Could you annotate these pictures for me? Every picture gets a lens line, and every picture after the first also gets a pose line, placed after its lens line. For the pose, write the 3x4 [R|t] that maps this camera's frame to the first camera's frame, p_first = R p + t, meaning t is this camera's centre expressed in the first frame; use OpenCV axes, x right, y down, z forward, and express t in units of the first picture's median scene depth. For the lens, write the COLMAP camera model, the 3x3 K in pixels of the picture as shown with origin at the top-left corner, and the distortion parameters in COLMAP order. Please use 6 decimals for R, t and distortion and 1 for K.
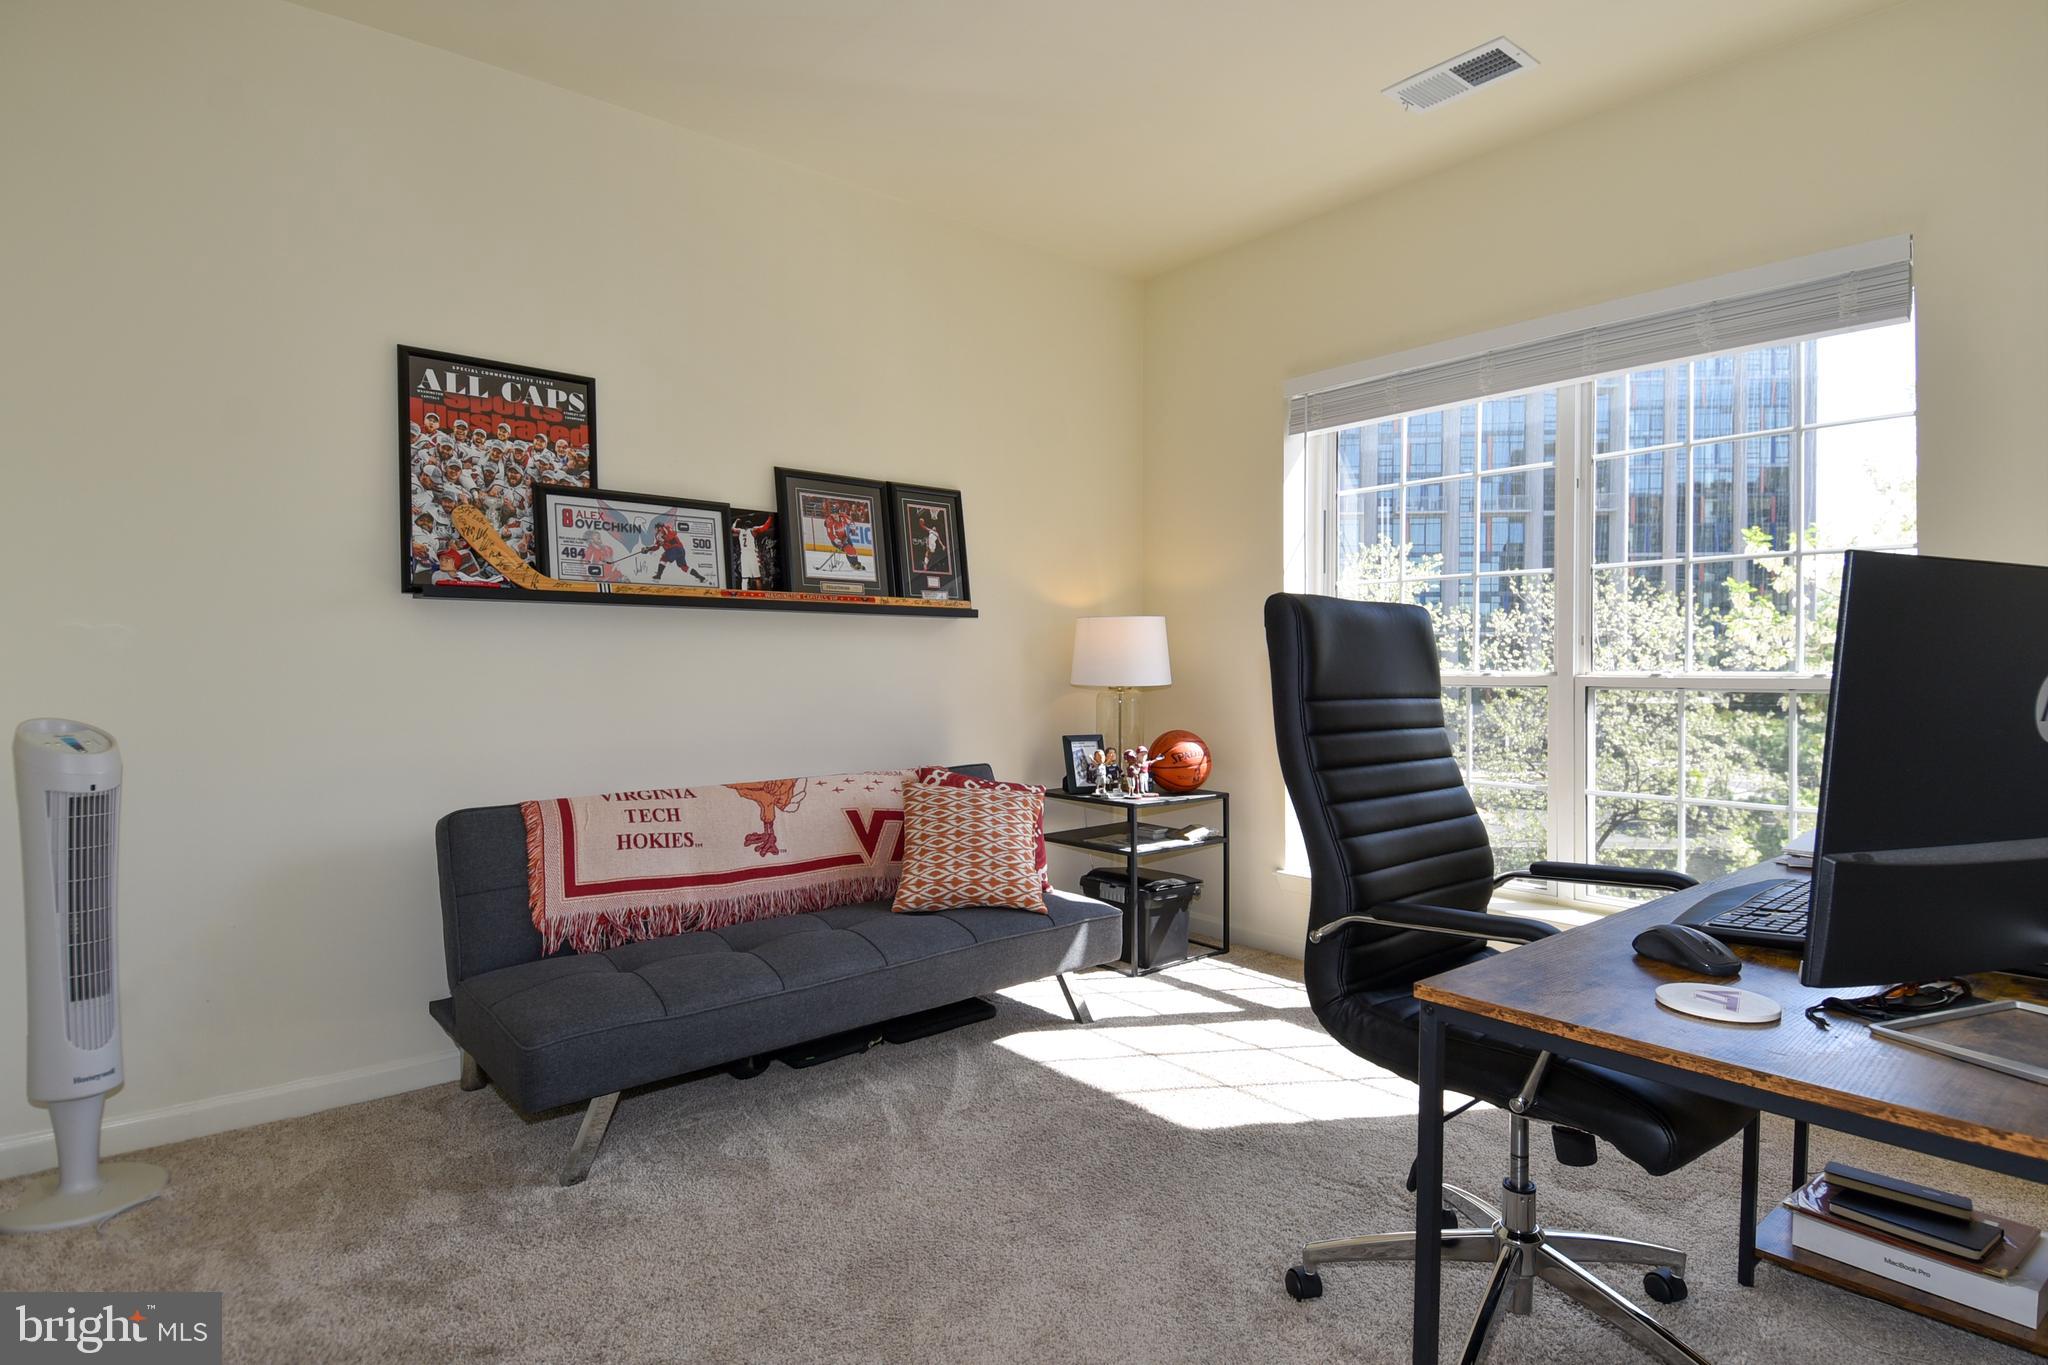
lens RADIAL K [[1089.8, 0, 1088.1], [0, 1089.8, 664.3], [0, 0, 1]] dist [0.059502, -0.064186]
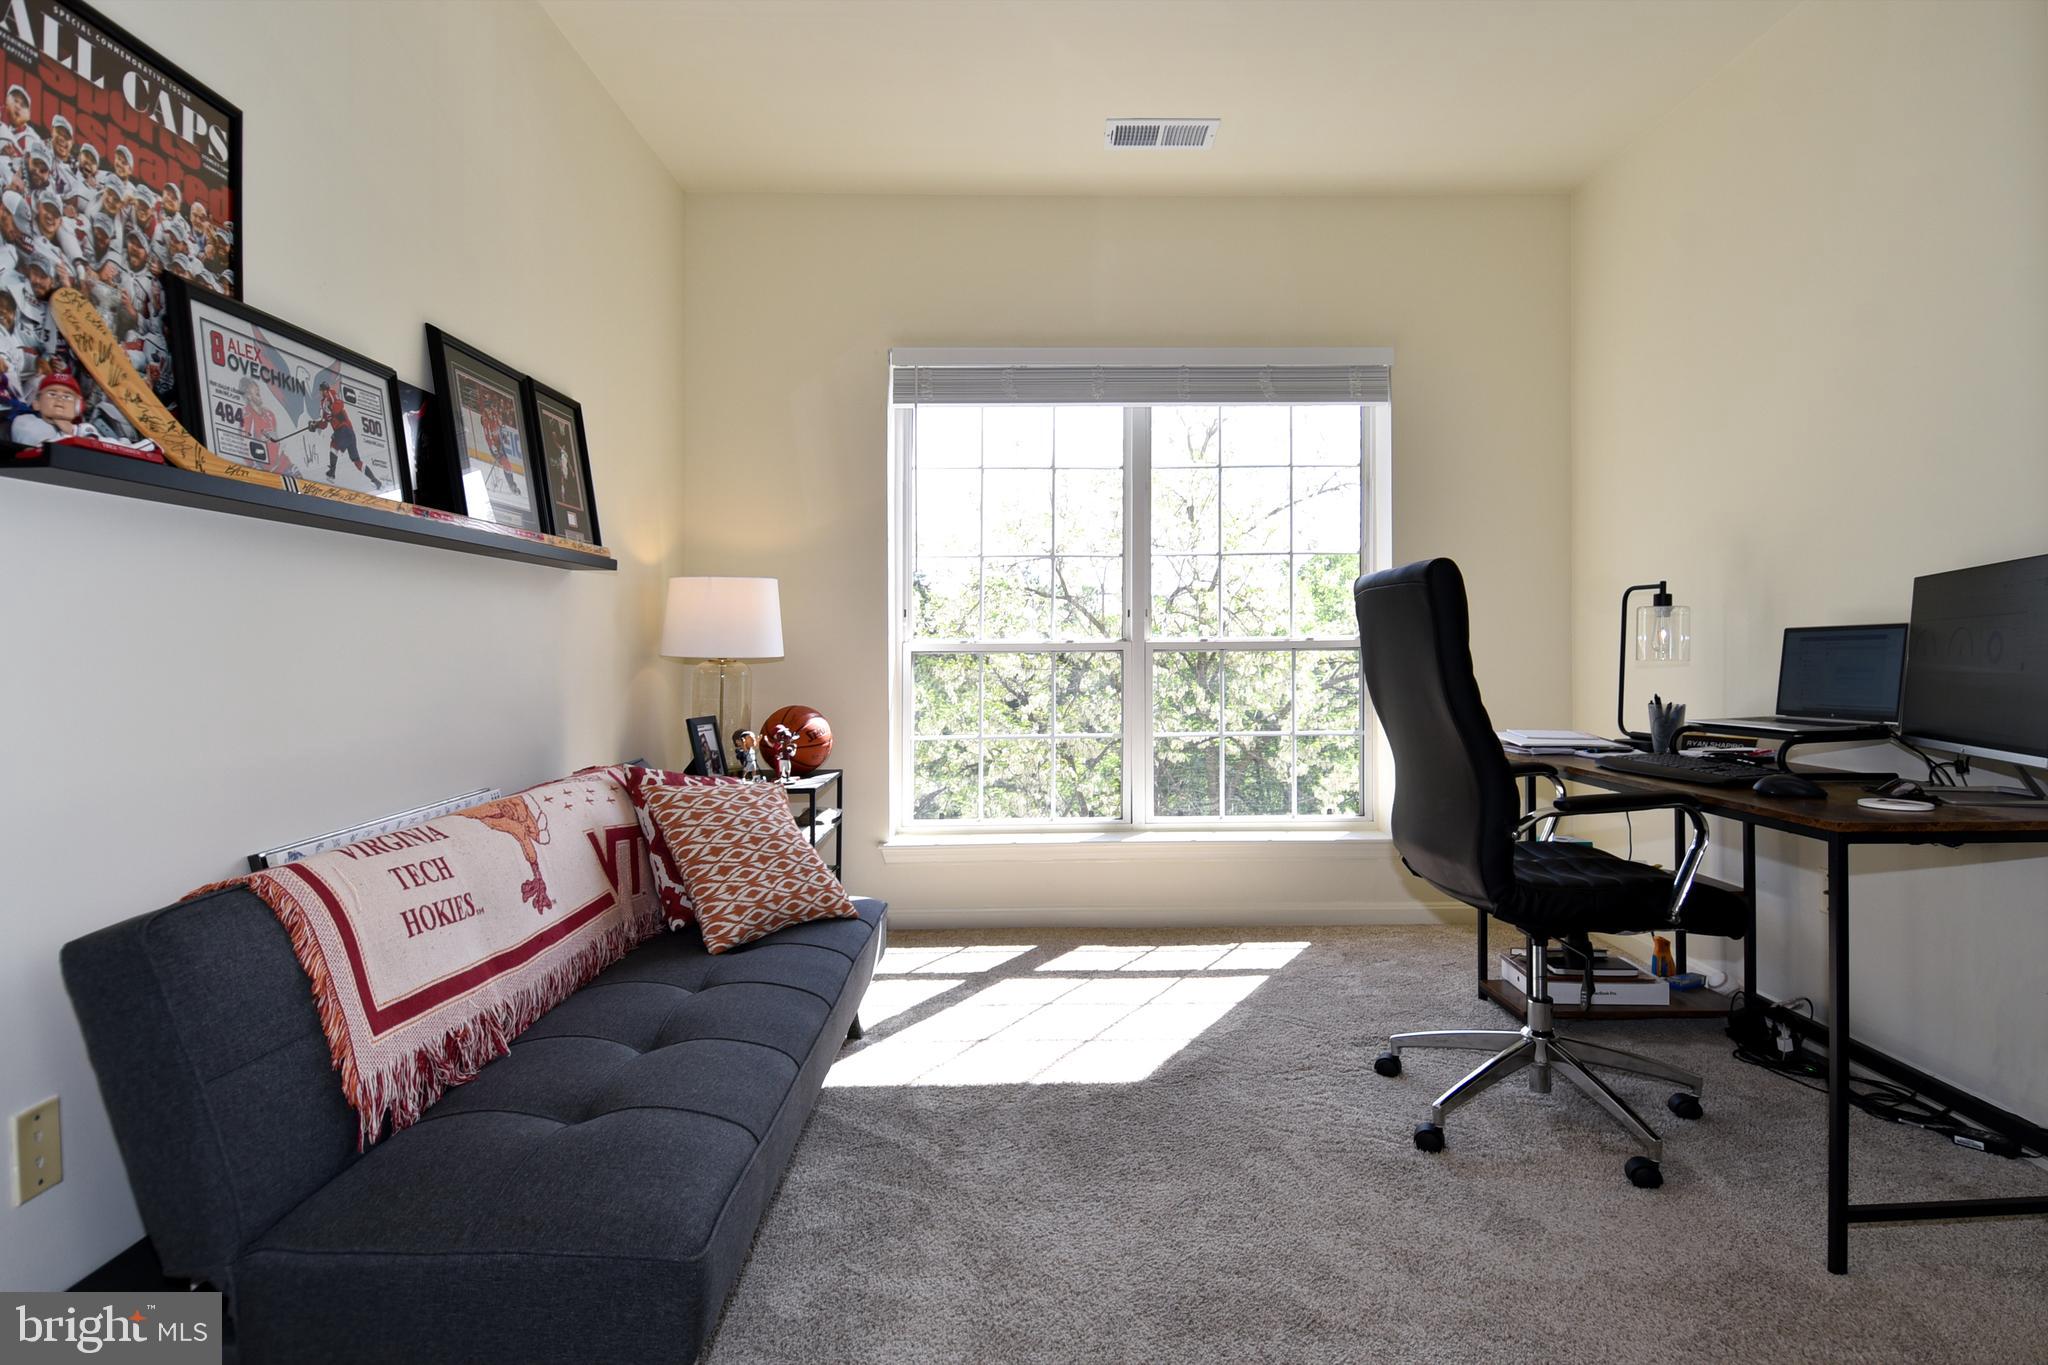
lens RADIAL K [[1065.9, 0, 1019.5], [0, 1065.9, 643.8], [0, 0, 1]] dist [-0.033213, -0.012837]
pose [[0.654751, -0.002611, 0.755840, -0.604279], [0.005296, 0.999985, -0.001133, 0.014793], [-0.755826, 0.004745, 0.654756, 0.373439]]
